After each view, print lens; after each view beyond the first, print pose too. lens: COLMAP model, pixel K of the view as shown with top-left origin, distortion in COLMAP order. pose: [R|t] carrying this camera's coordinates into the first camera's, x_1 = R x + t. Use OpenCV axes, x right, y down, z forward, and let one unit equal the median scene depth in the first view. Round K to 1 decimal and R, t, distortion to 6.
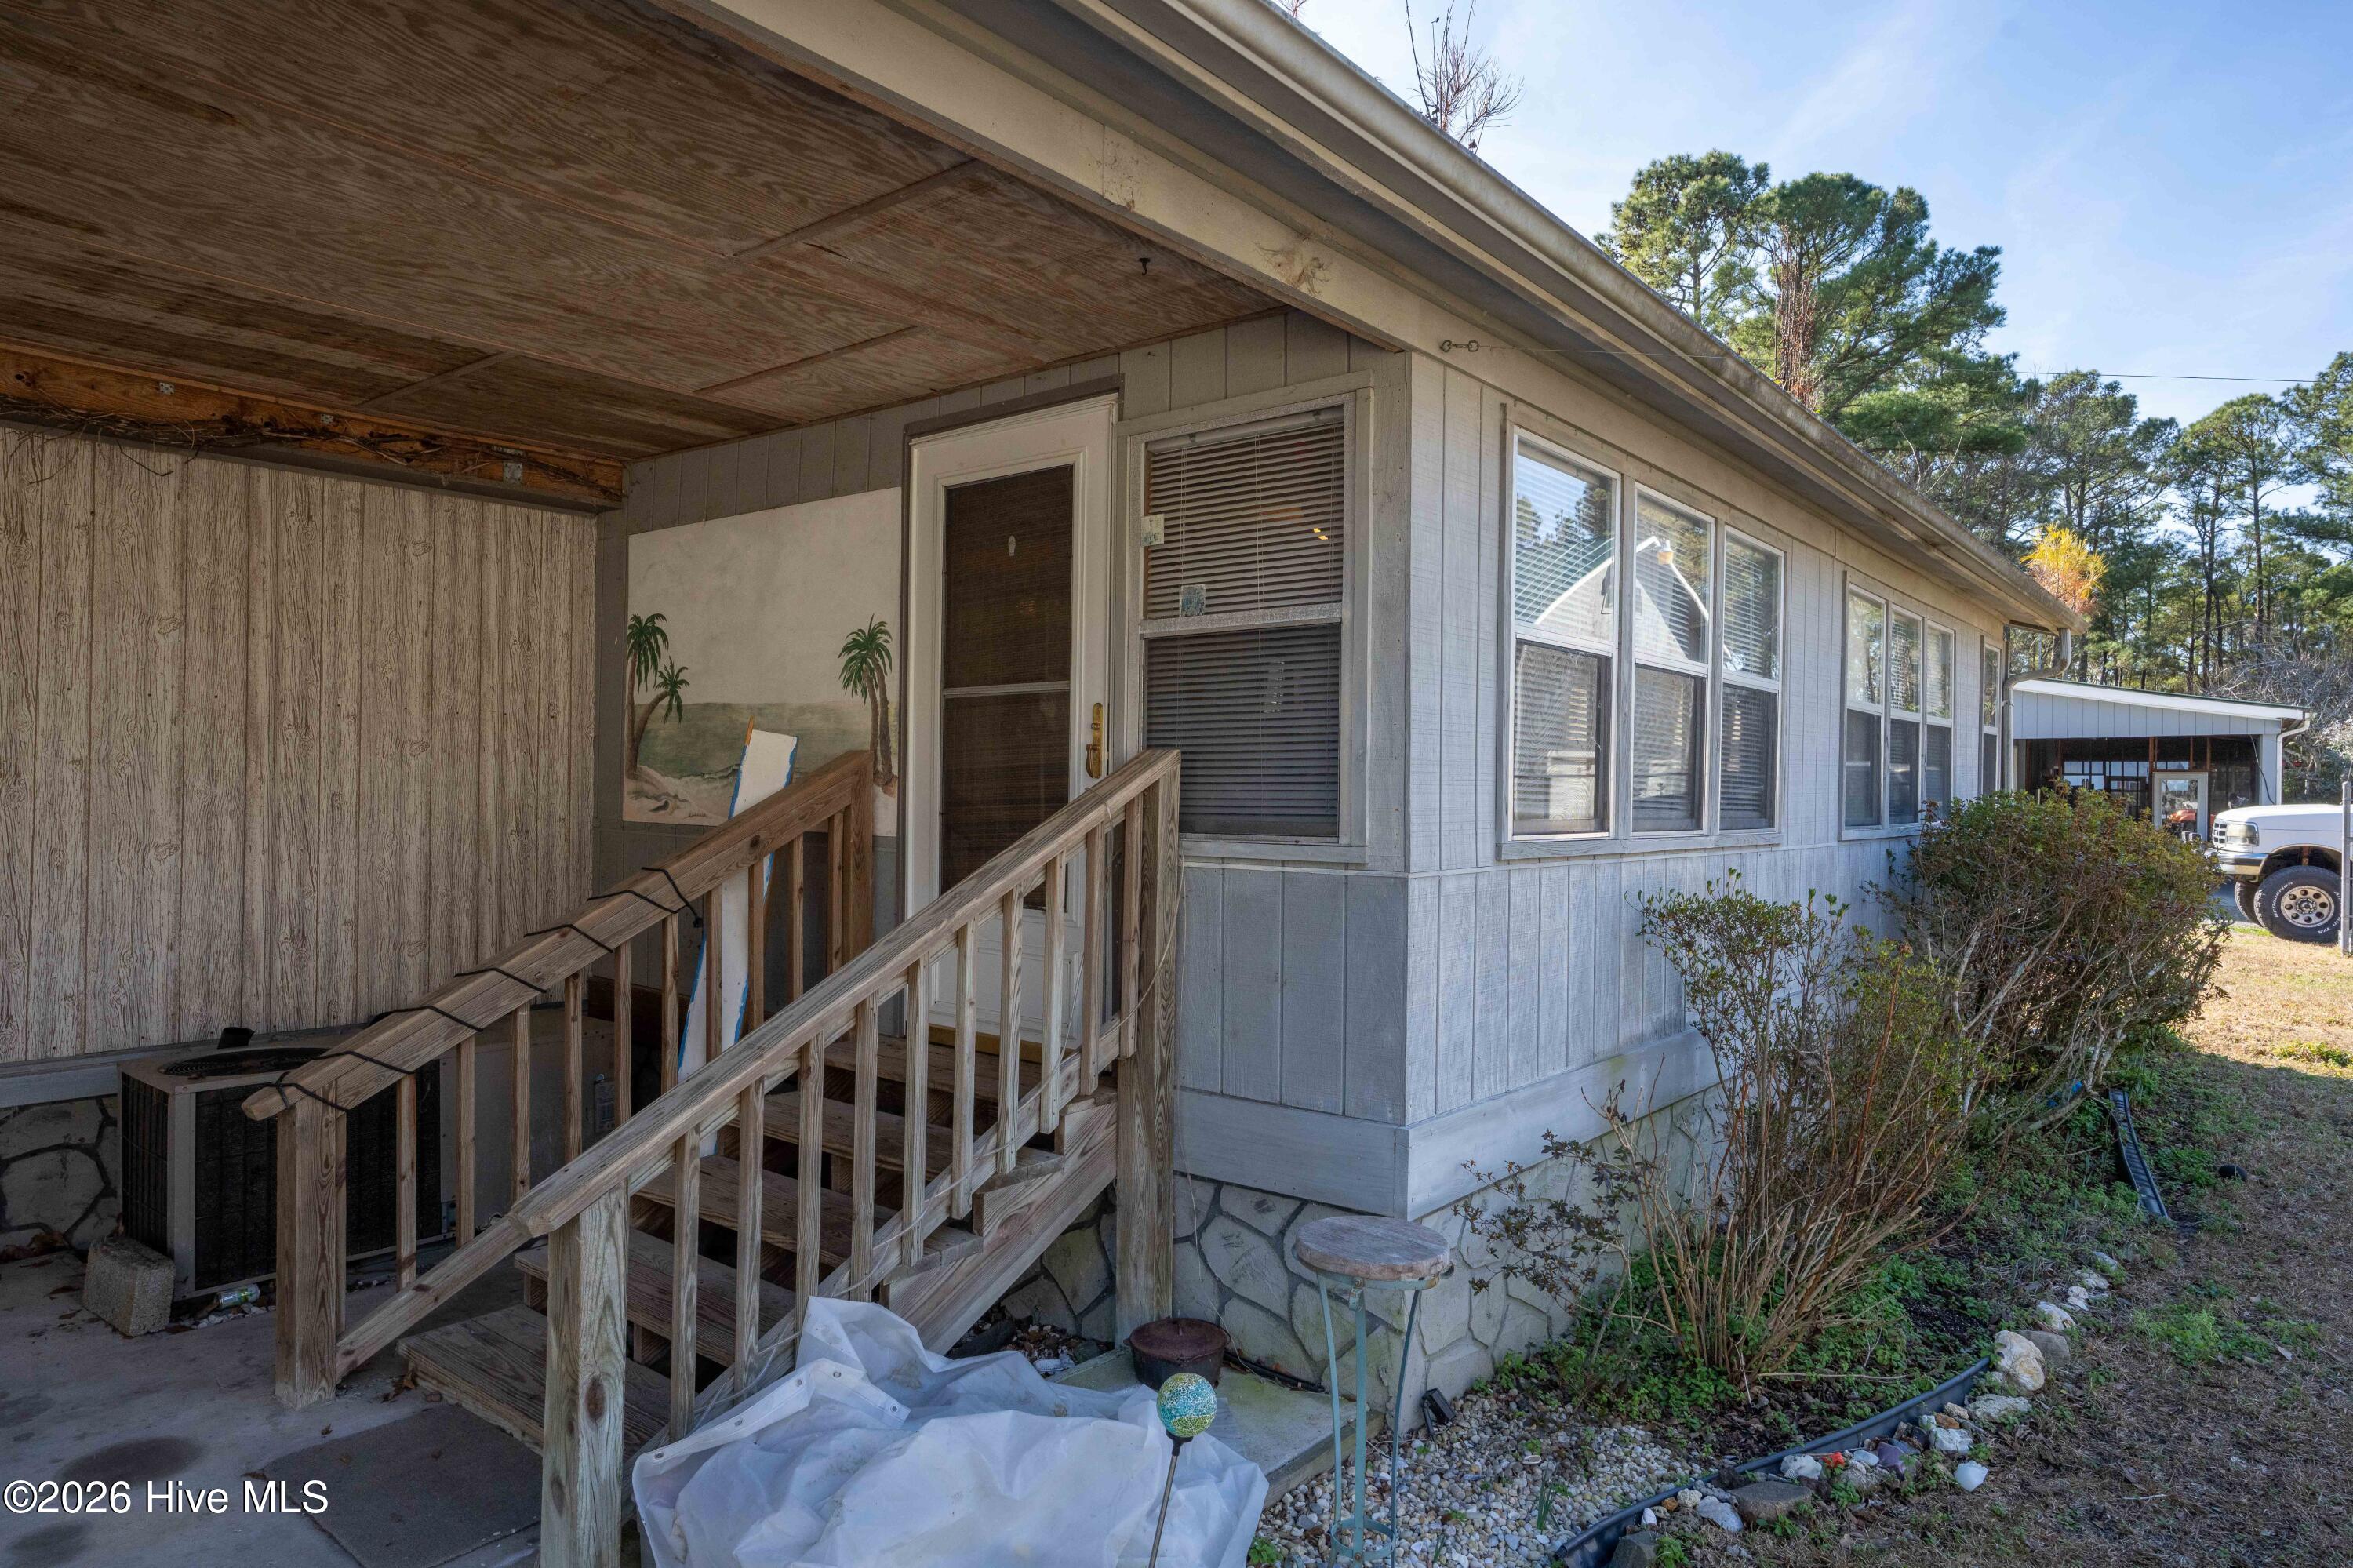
lens RADIAL K [[1423.1, 0, 1190.7], [0, 1423.1, 791.4], [0, 0, 1]] dist [-0.034129, 0.036491]
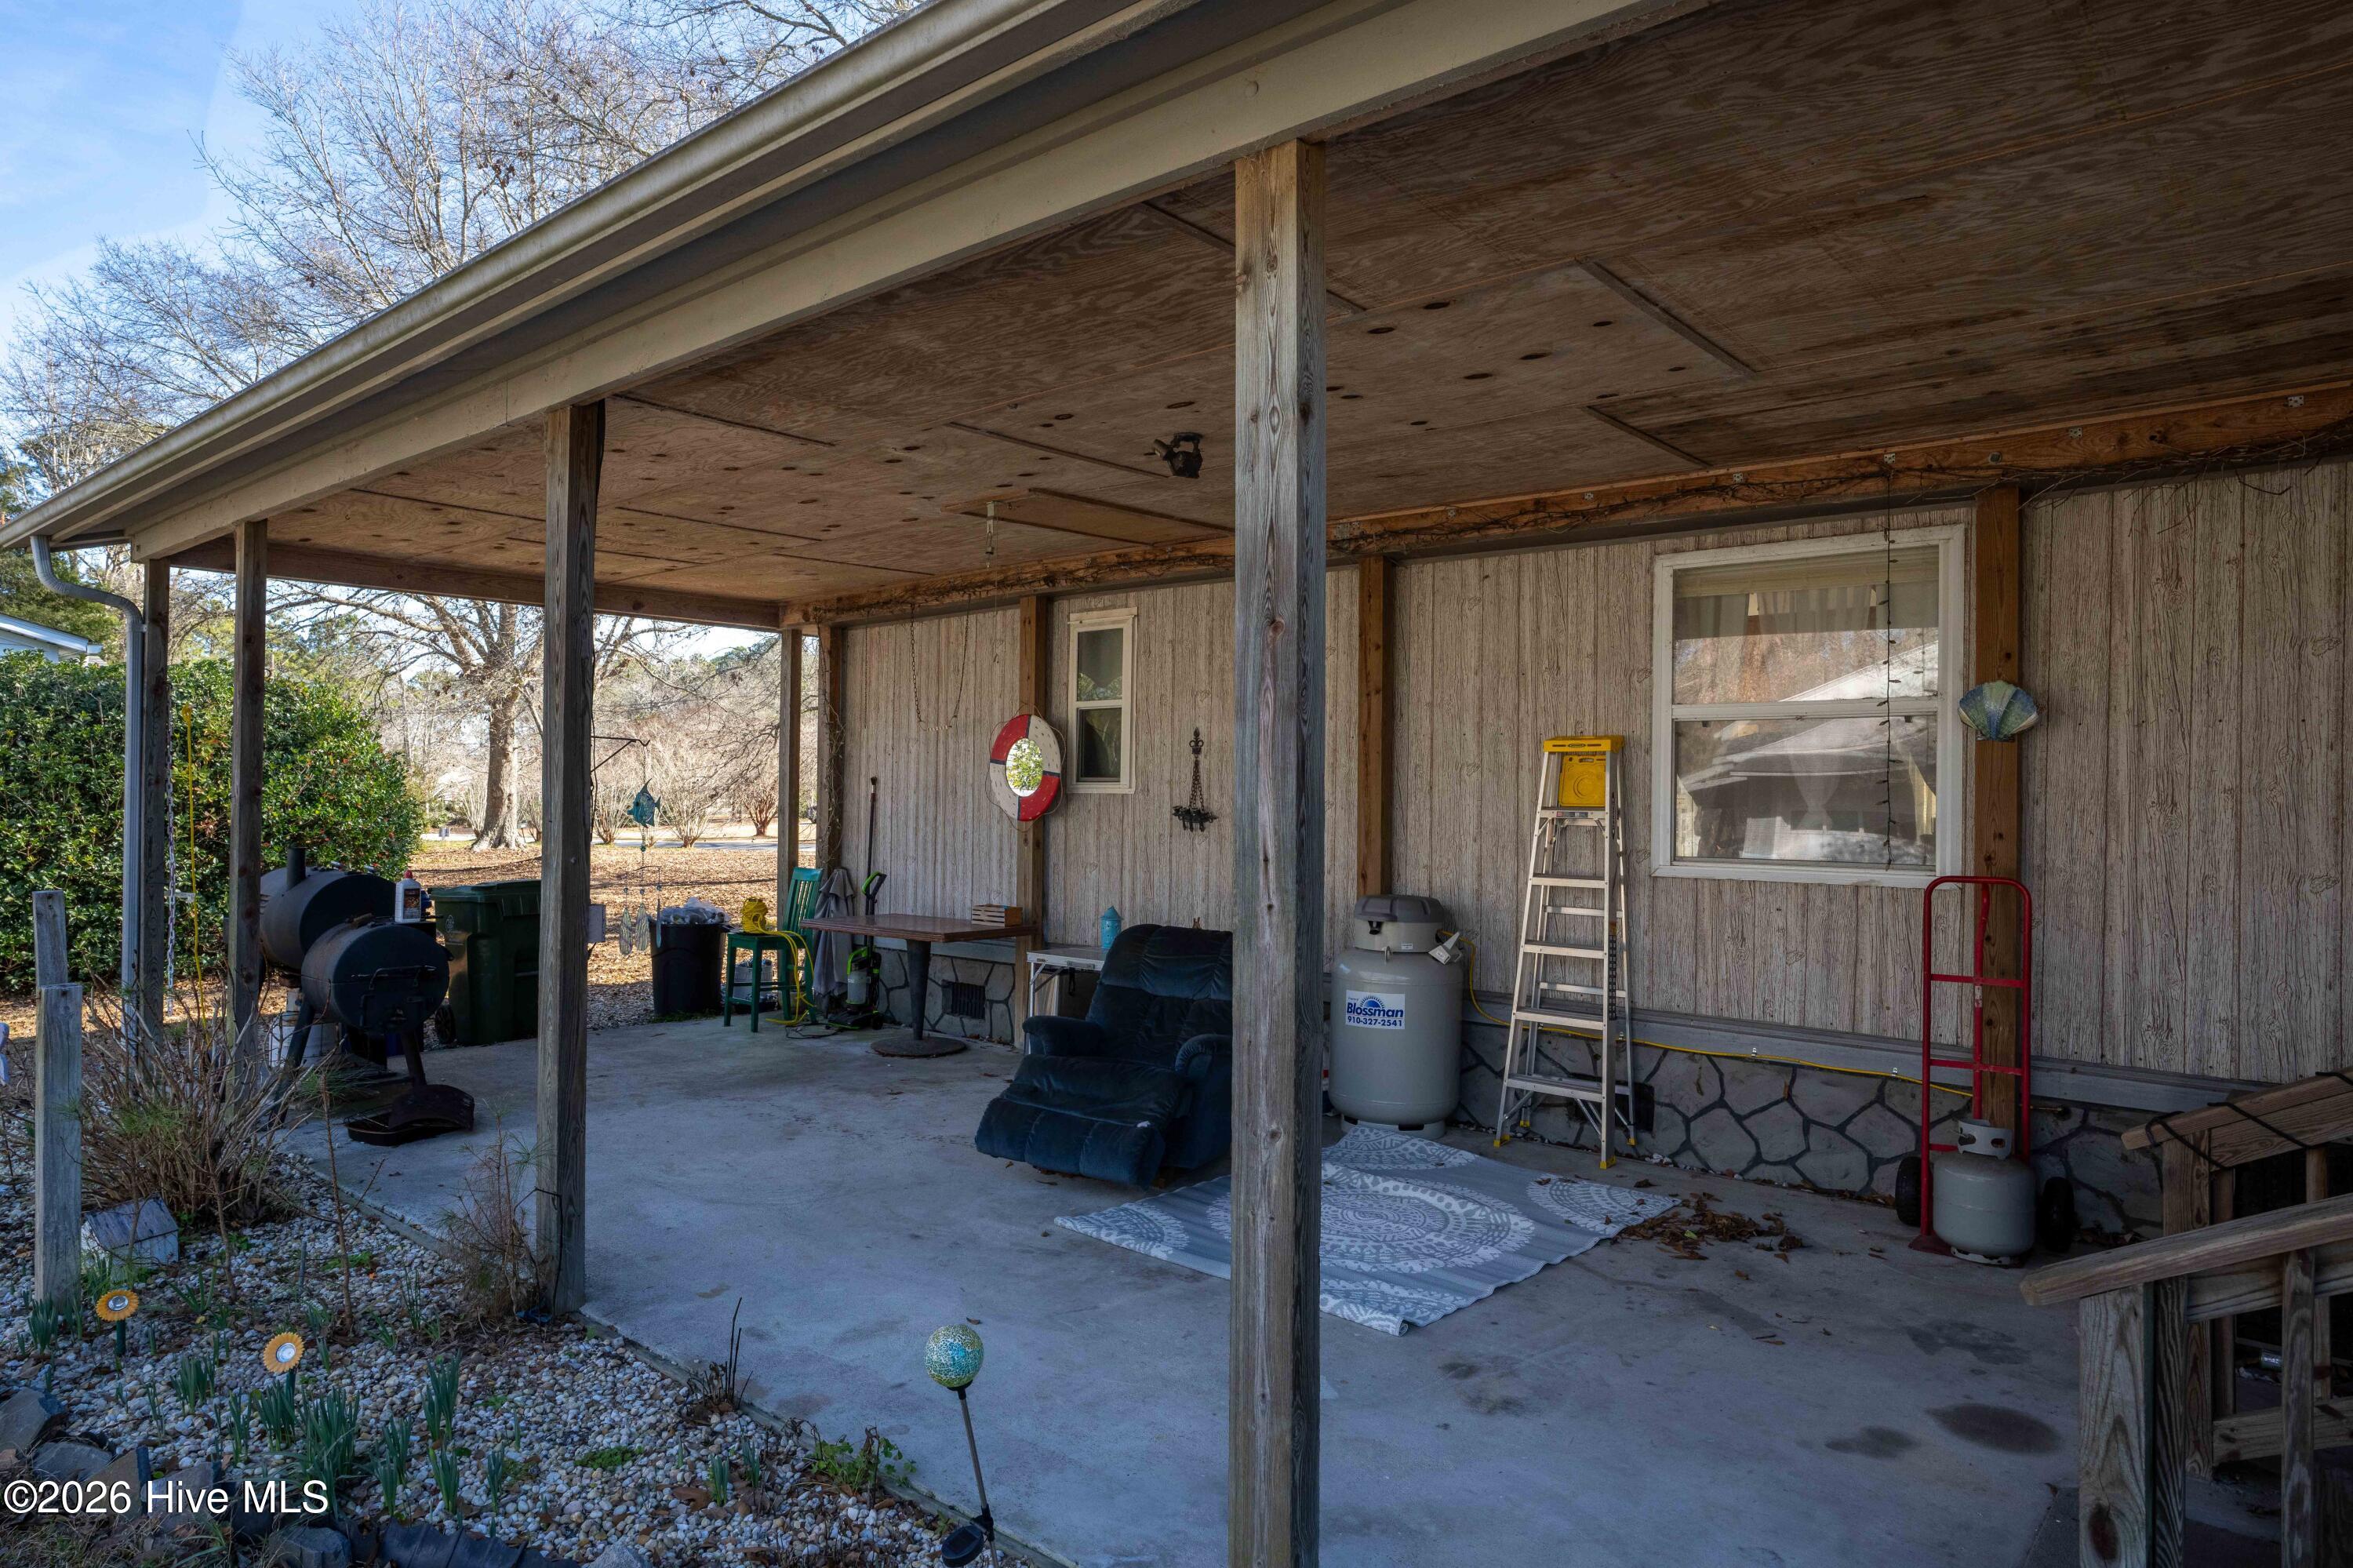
lens RADIAL K [[1423.1, 0, 1190.7], [0, 1423.1, 791.4], [0, 0, 1]] dist [-0.034129, 0.036491]
pose [[-0.029349, -0.019638, -0.999376, 0.023925], [-0.011853, 0.999744, -0.019298, 0.000745], [0.999499, 0.011280, -0.029574, 0.026051]]
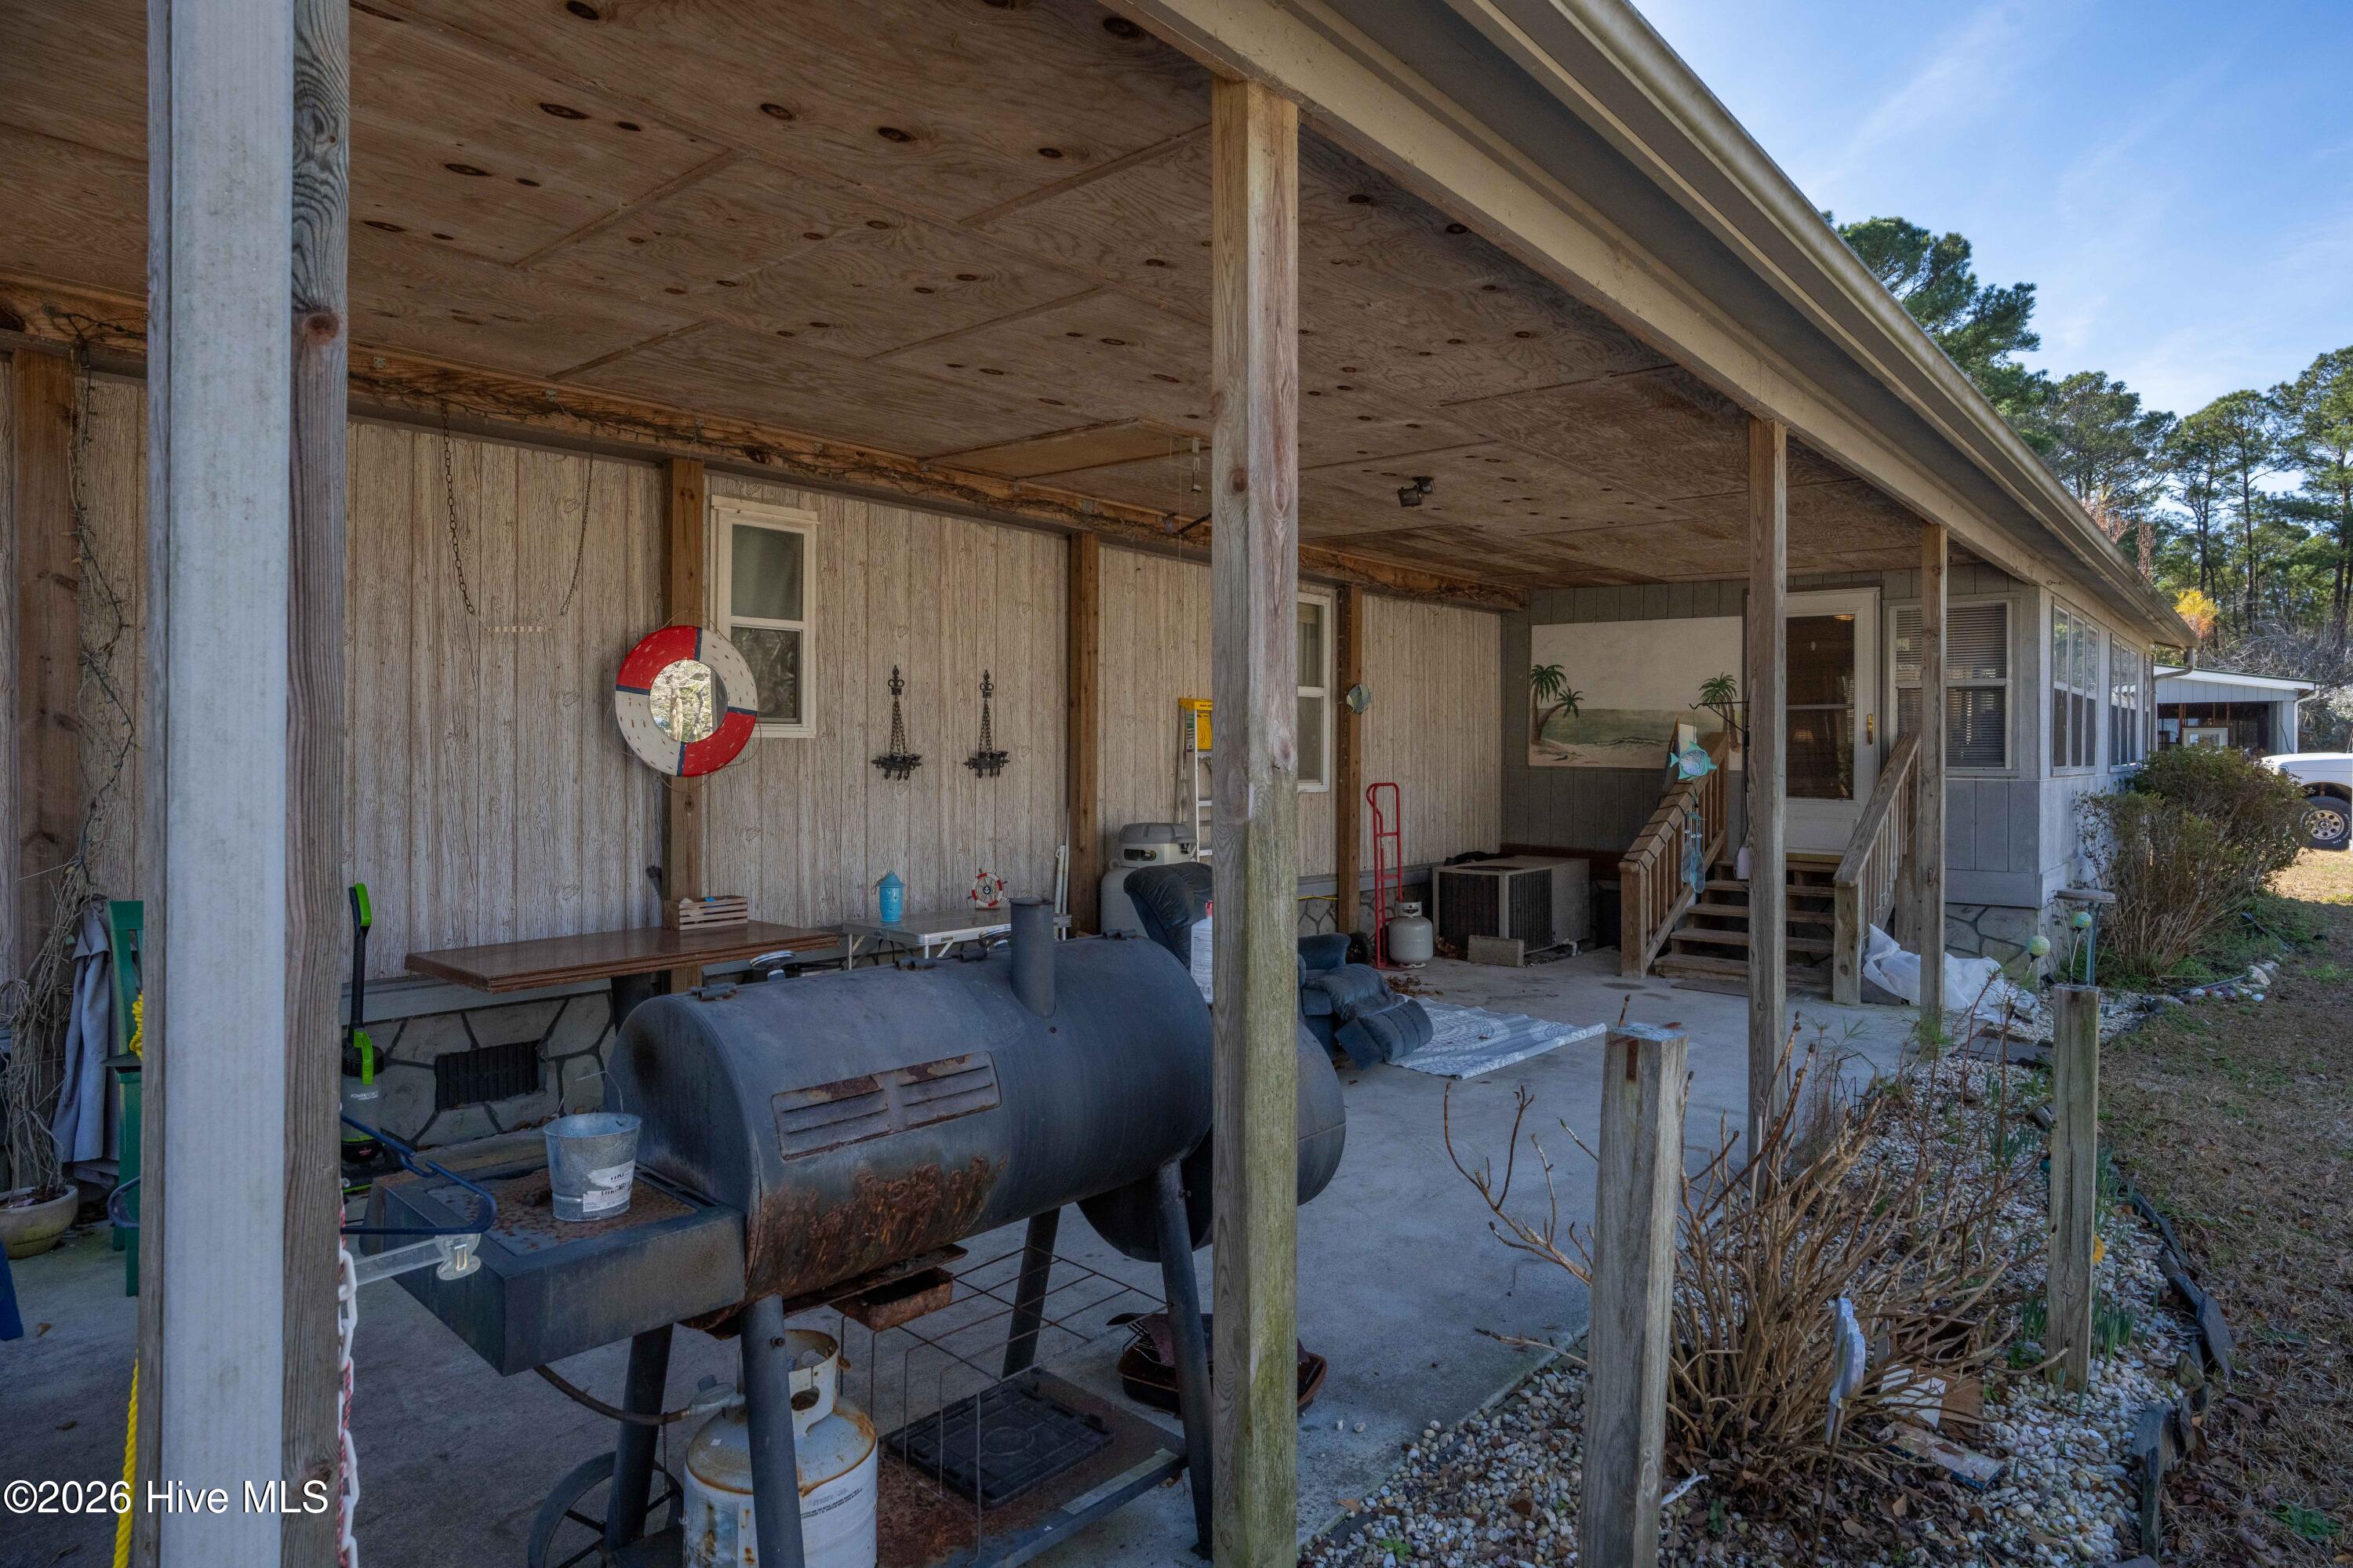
lens RADIAL K [[1332.4, 0, 1203.7], [0, 1332.4, 749.1], [0, 0, 1]] dist [-0.047735, 0.039657]
pose [[0.999791, -0.006385, -0.019407, -0.102154], [0.006407, 0.999979, 0.001044, -0.000975], [0.019400, -0.001168, 0.999811, -0.112667]]
